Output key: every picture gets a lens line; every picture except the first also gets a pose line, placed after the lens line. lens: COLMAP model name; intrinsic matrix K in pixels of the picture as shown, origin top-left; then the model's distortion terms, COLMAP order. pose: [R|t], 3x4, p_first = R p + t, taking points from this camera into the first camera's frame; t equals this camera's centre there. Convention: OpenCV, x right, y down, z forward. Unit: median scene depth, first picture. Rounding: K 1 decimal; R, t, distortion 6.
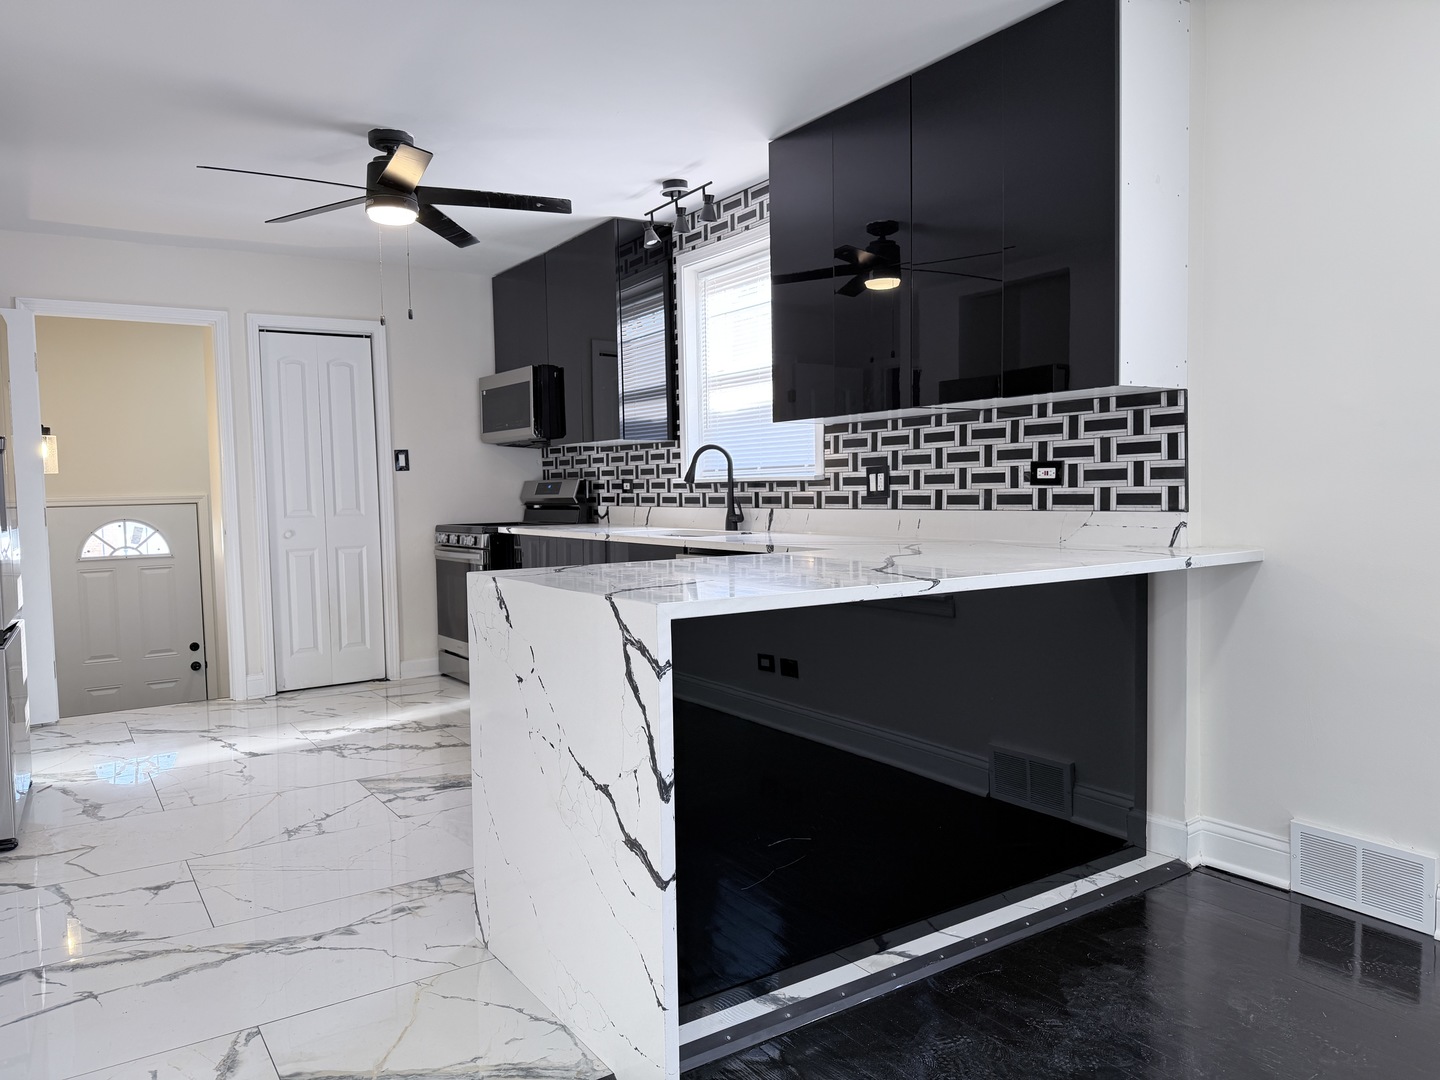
lens RADIAL K [[1013.2, 0, 716.7], [0, 1013.2, 537.9], [0, 0, 1]] dist [0.094806, -0.119419]
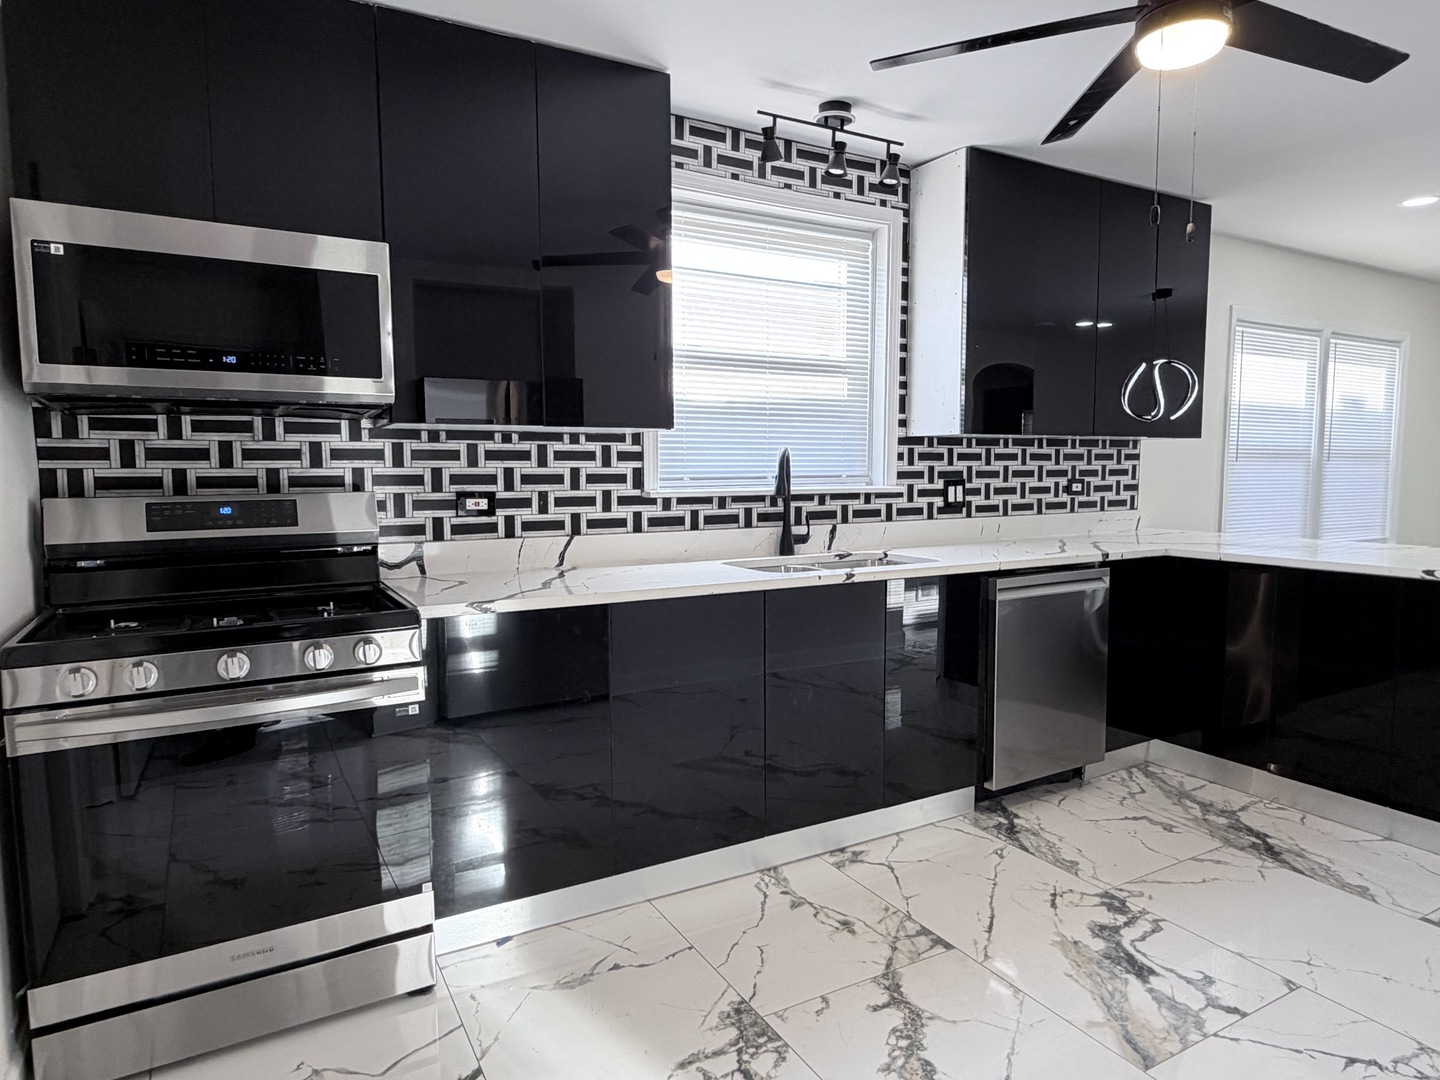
lens RADIAL K [[867.4, 0, 716.5], [0, 867.4, 538.9], [0, 0, 1]] dist [0.001204, -0.000336]
pose [[0.075608, -0.065709, 0.994970, -0.840999], [0.052590, 0.996700, 0.061827, -0.081461], [-0.995750, 0.047651, 0.078815, 1.240445]]
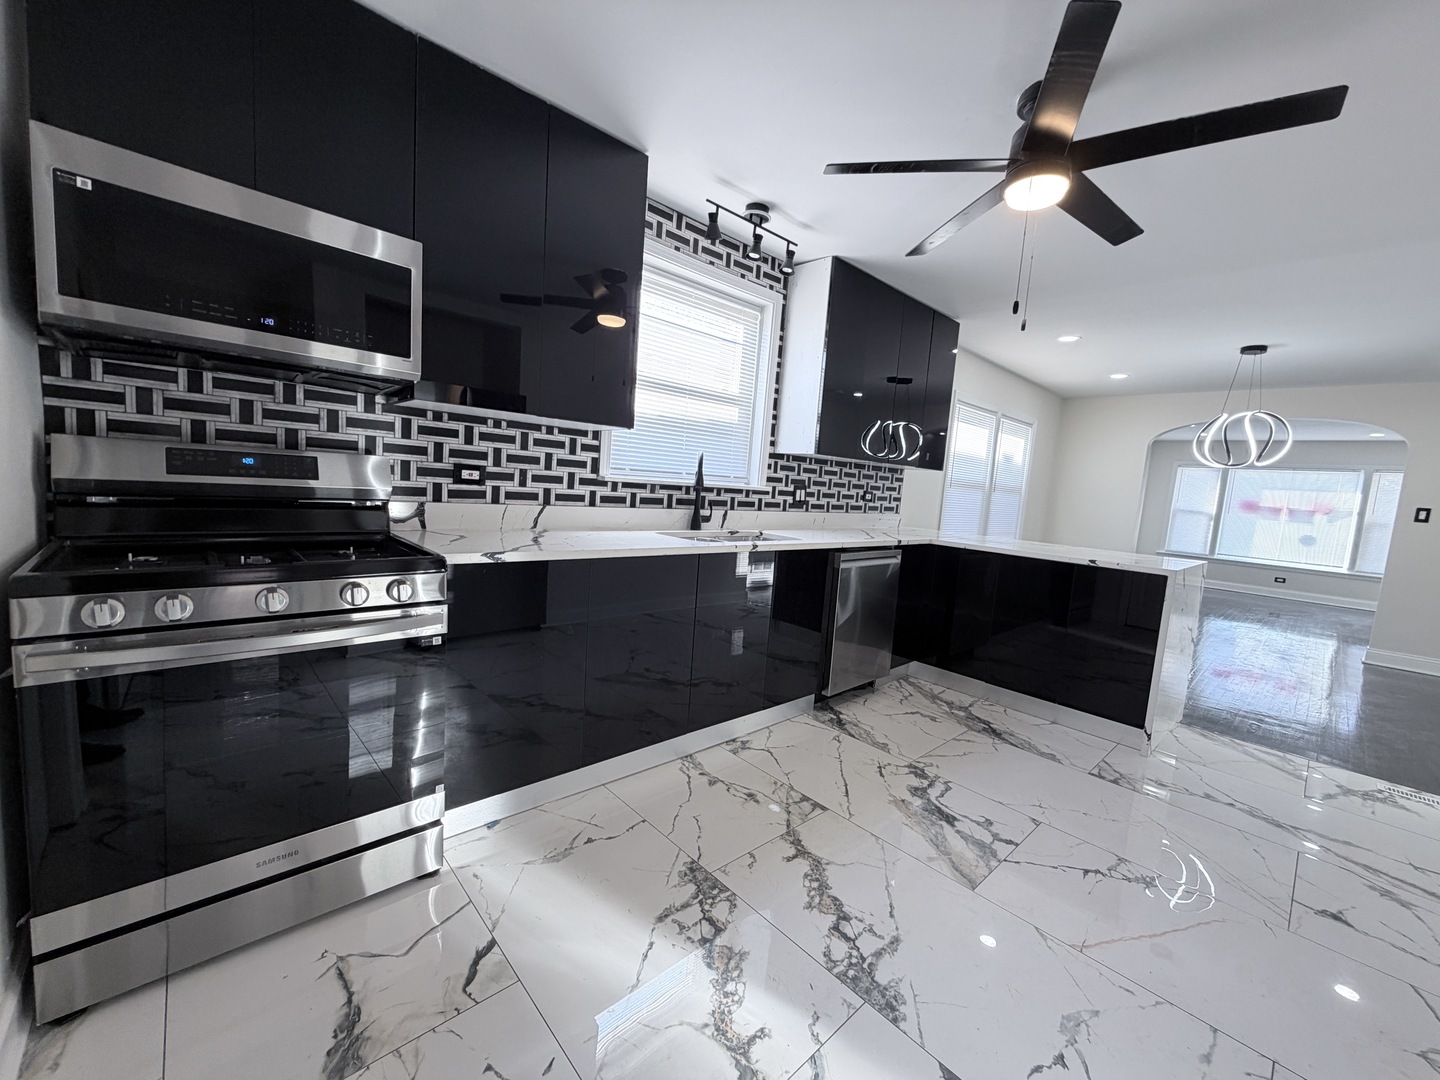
lens RADIAL K [[573.9, 0, 713.1], [0, 573.9, 538.7], [0, 0, 1]] dist [0.000925, 0.000170]
pose [[-0.153262, -0.093816, 0.983722, -0.766194], [-0.020150, 0.995573, 0.091807, -0.069840], [-0.987980, -0.005751, -0.154474, 1.337985]]
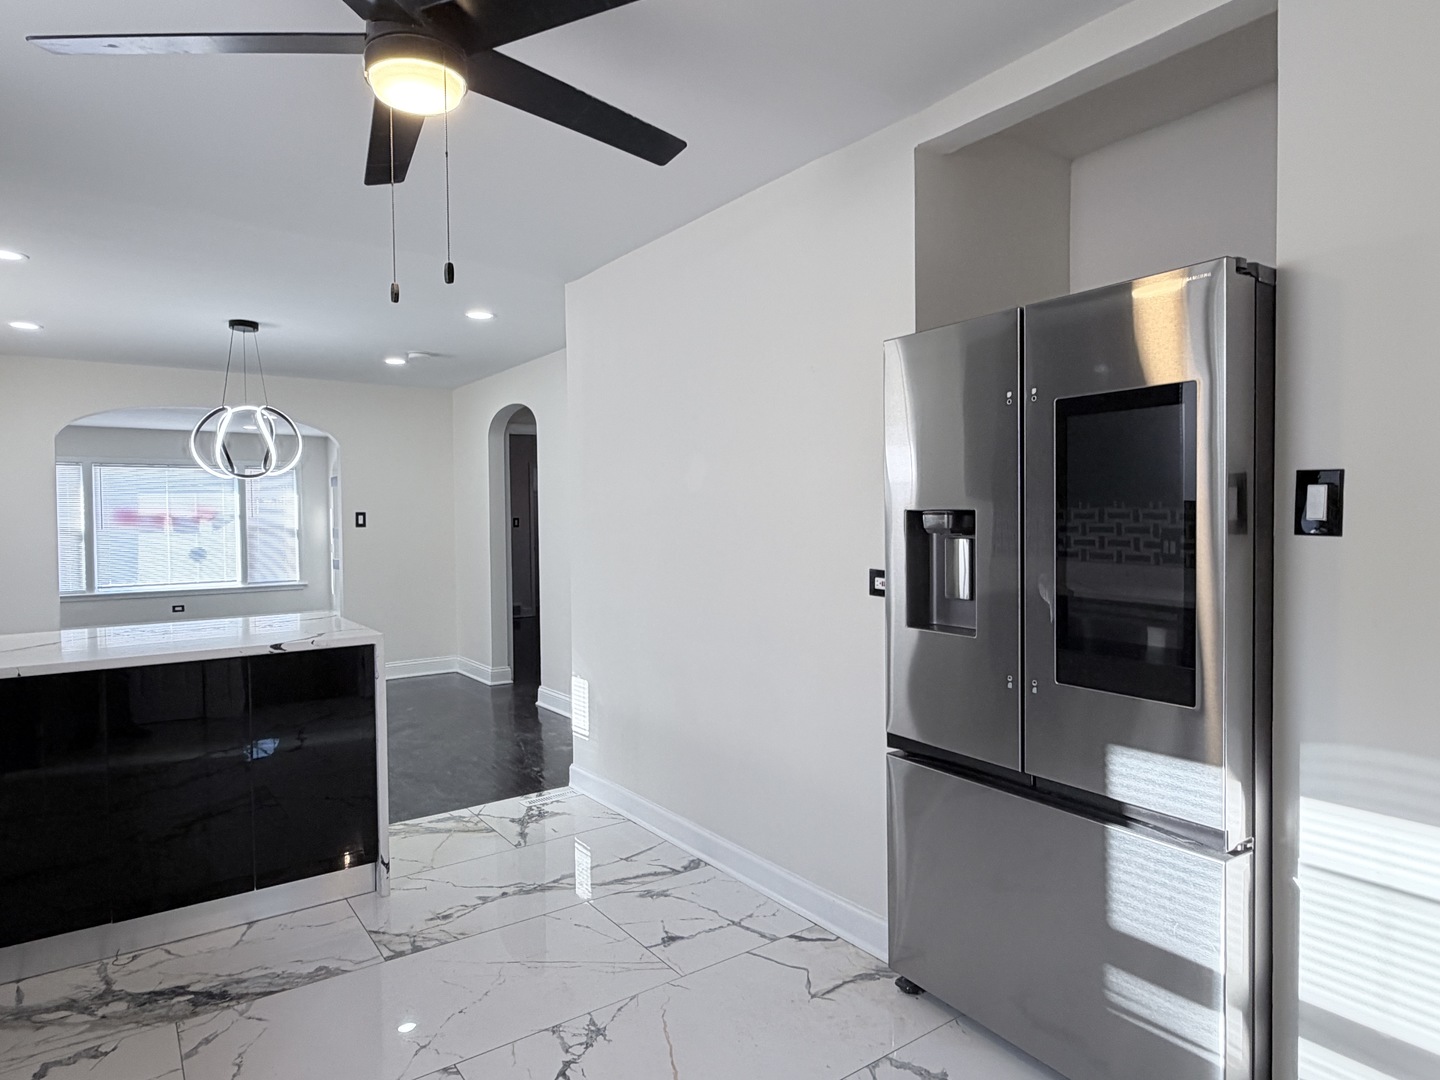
lens RADIAL K [[867.4, 0, 716.5], [0, 867.4, 538.9], [0, 0, 1]] dist [0.001204, -0.000336]
pose [[-0.999091, 0.031451, -0.028783, -0.446133], [0.029141, 0.996574, 0.077405, -0.117071], [0.031119, 0.076496, -0.996584, 1.458339]]
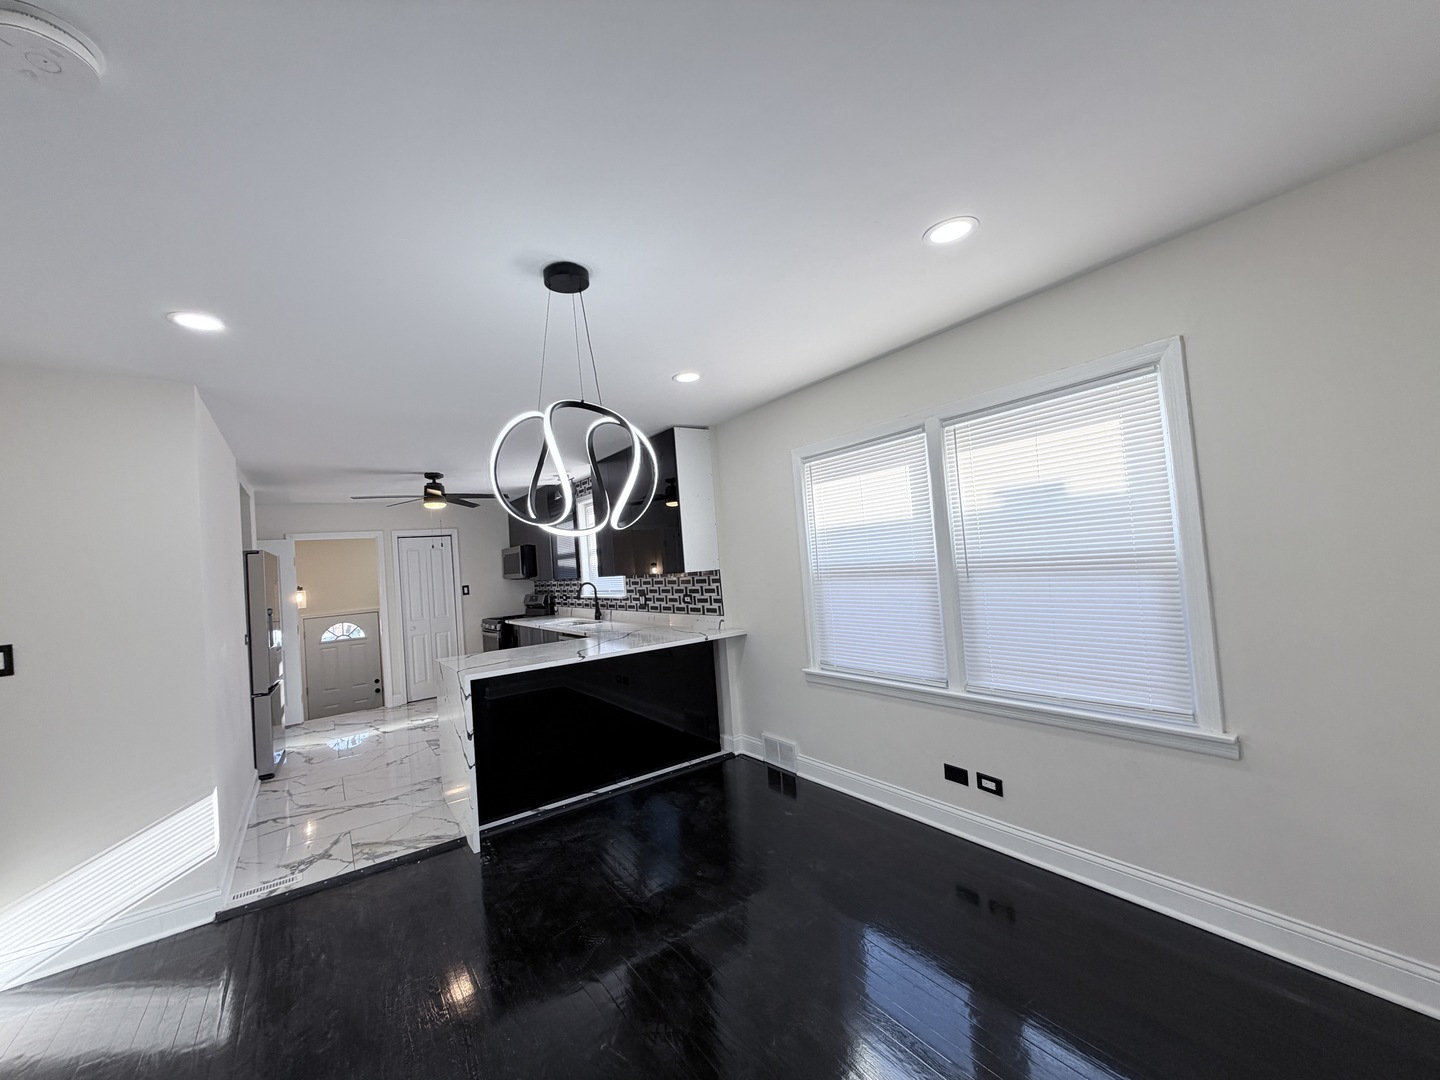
lens RADIAL K [[573.9, 0, 713.1], [0, 573.9, 538.7], [0, 0, 1]] dist [0.000925, 0.000170]
pose [[0.998270, -0.055279, 0.020041, 0.318582], [0.056902, 0.994097, -0.092375, -0.067432], [-0.014816, 0.093355, 0.995523, -0.371565]]
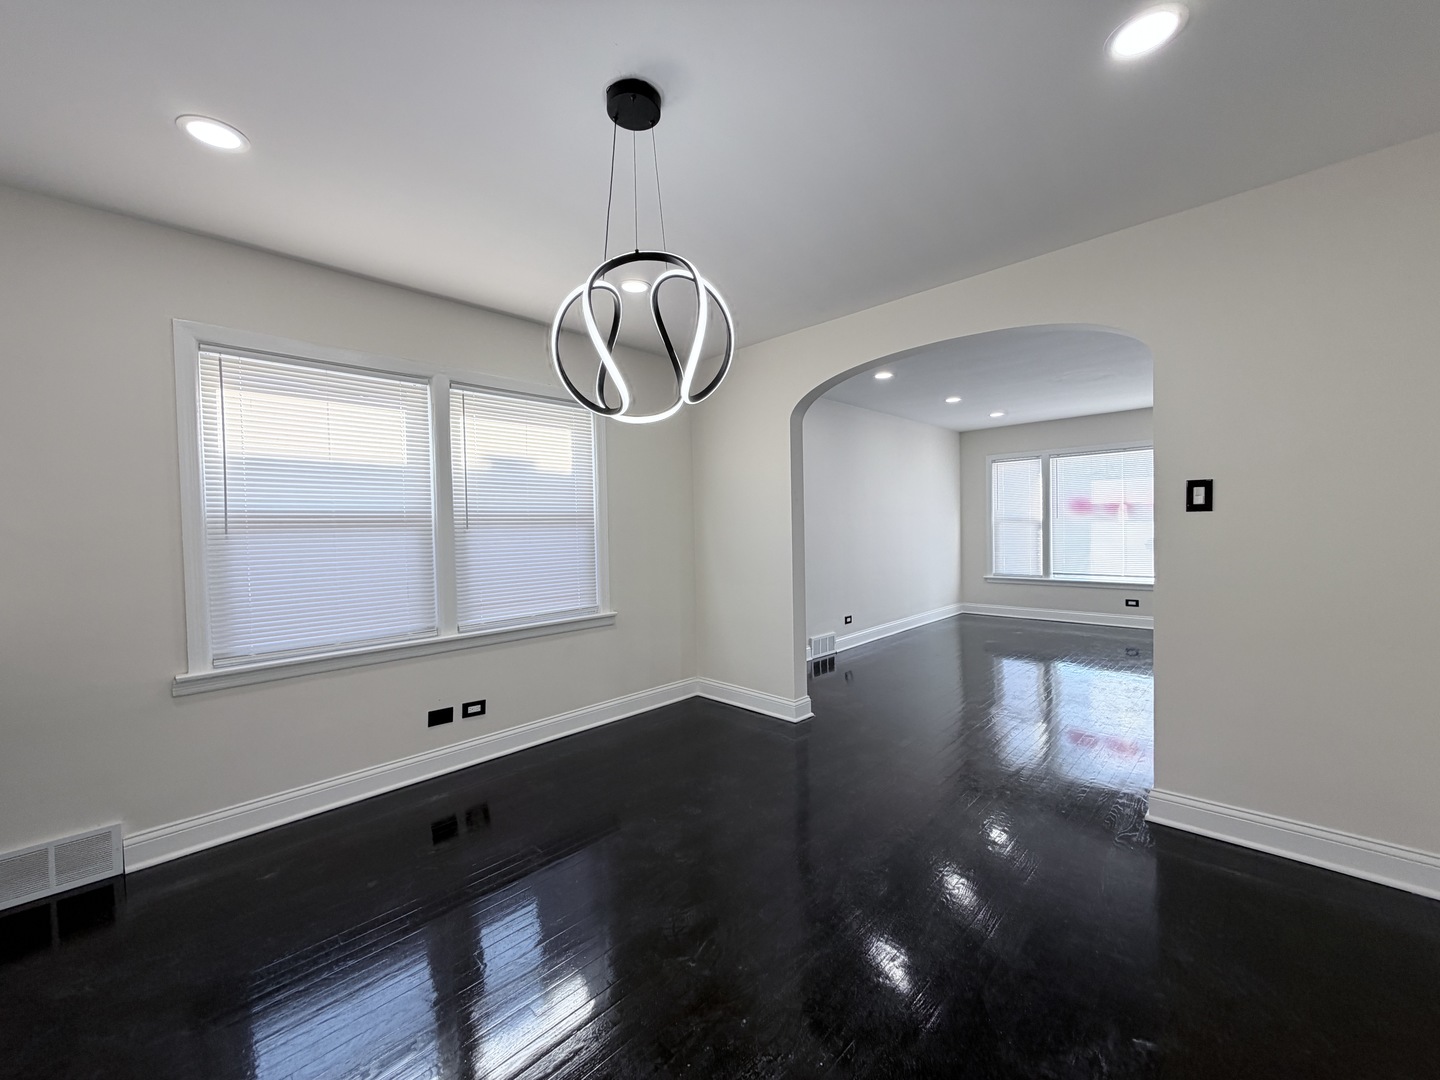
lens RADIAL K [[573.9, 0, 713.1], [0, 573.9, 538.7], [0, 0, 1]] dist [0.000925, 0.000170]
pose [[-0.202199, 0.001769, 0.979343, -0.212431], [0.076498, 0.996972, 0.013993, -0.037940], [-0.976352, 0.077747, -0.201722, 0.174276]]
